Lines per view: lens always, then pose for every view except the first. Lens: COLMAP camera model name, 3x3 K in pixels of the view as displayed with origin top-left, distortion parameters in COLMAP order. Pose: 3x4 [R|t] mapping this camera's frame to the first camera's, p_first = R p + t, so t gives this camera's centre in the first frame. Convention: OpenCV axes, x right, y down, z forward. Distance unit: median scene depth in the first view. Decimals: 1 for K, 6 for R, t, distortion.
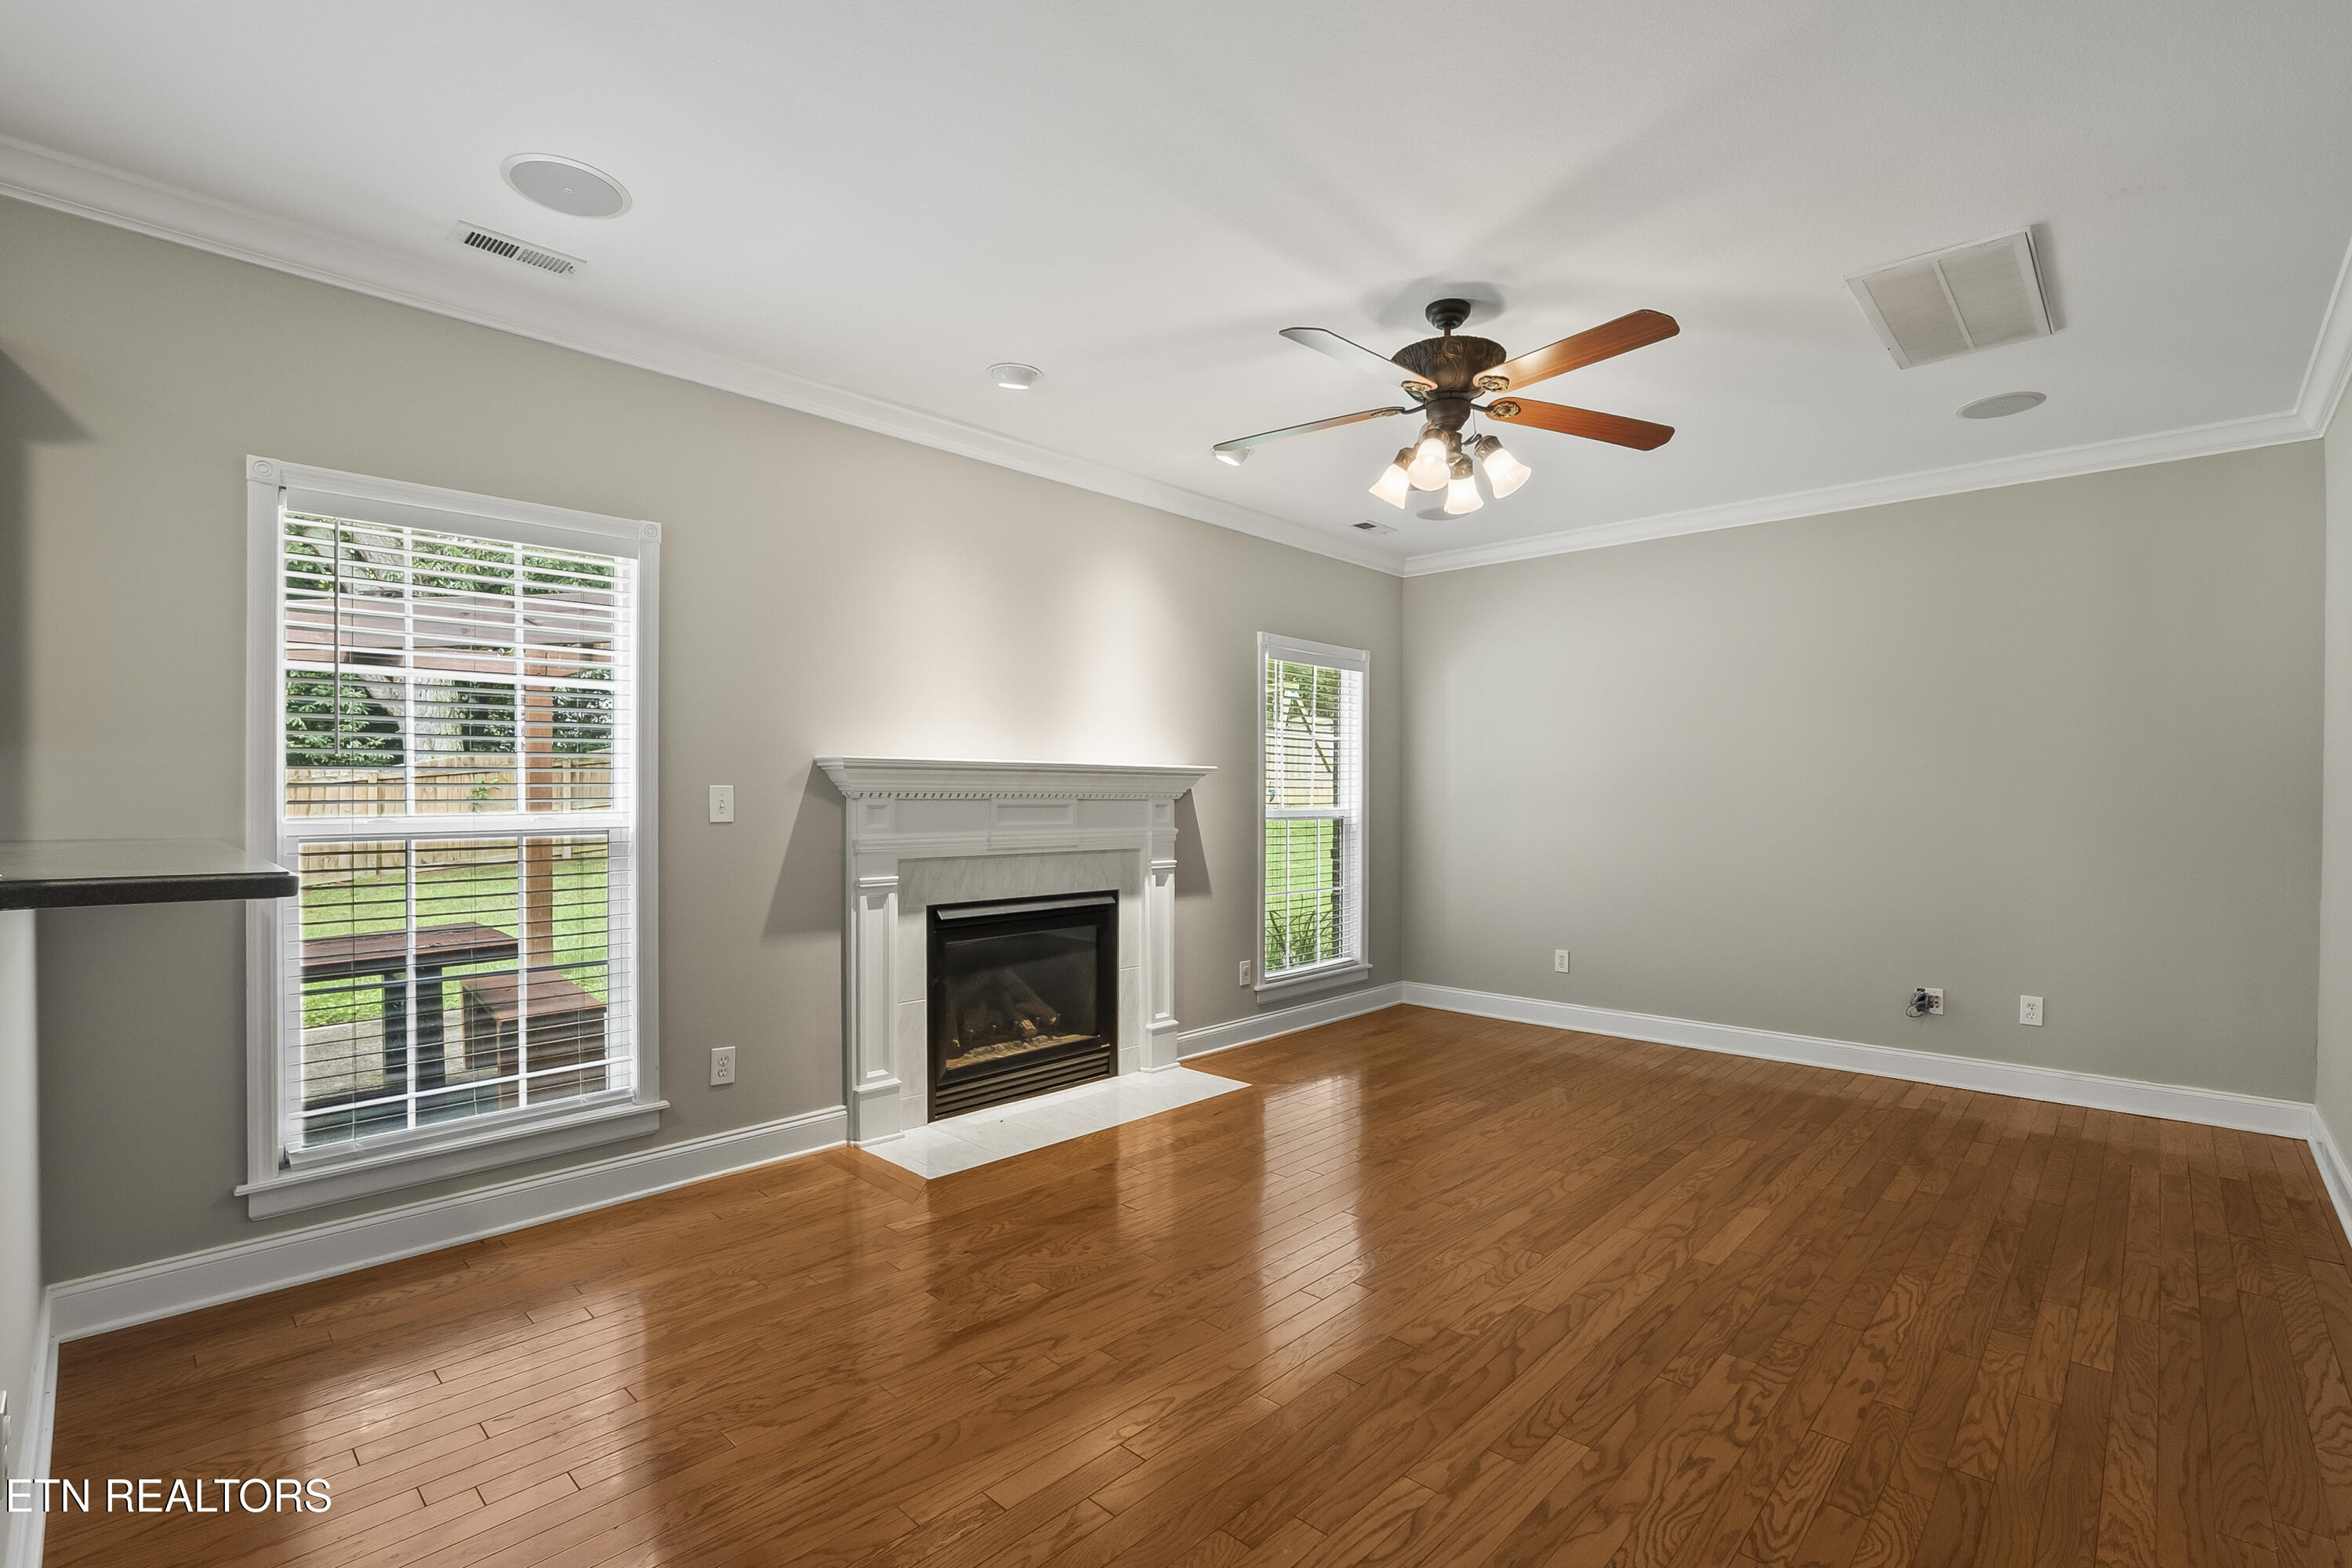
lens RADIAL K [[1059.7, 0, 1184.2], [0, 1059.7, 798.1], [0, 0, 1]] dist [-0.038923, 0.024324]
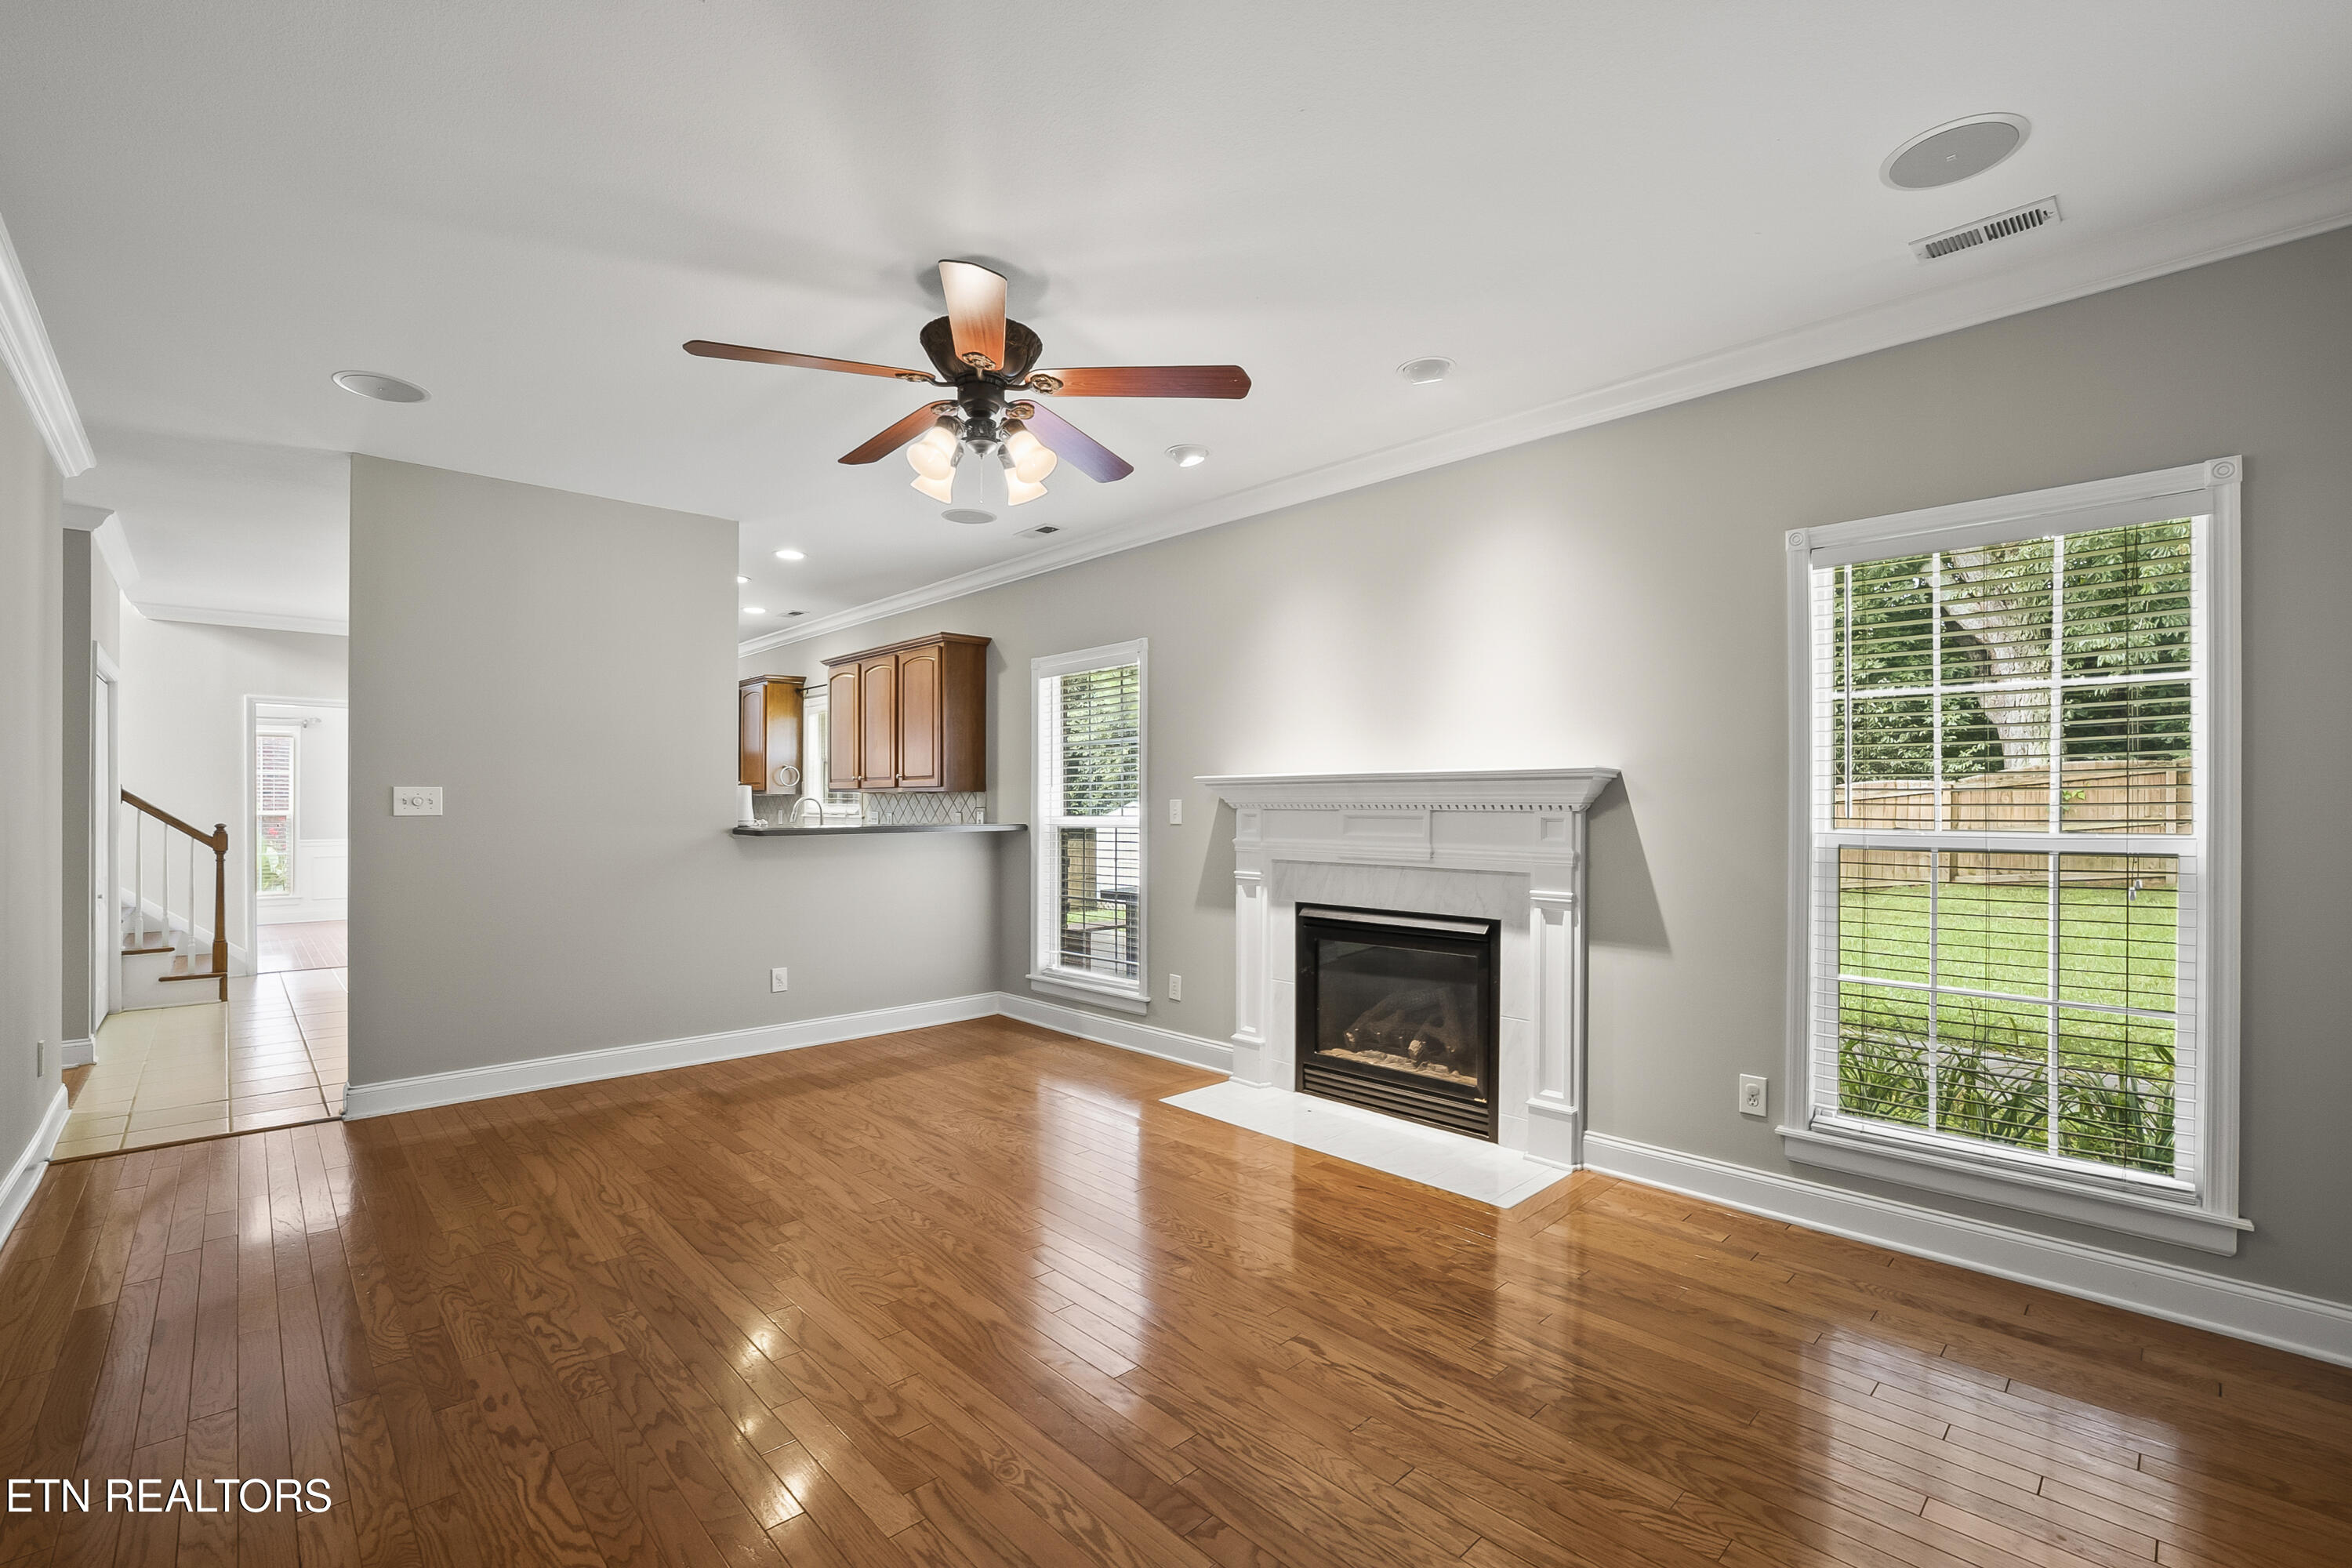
lens RADIAL K [[988.6, 0, 1176.0], [0, 988.6, 784.0], [0, 0, 1]] dist [-0.012808, 0.000100]
pose [[-0.045585, -0.032639, -0.998427, 0.847323], [-0.003717, 0.999465, -0.032504, 0.008201], [0.998954, 0.002229, -0.045682, 0.915607]]
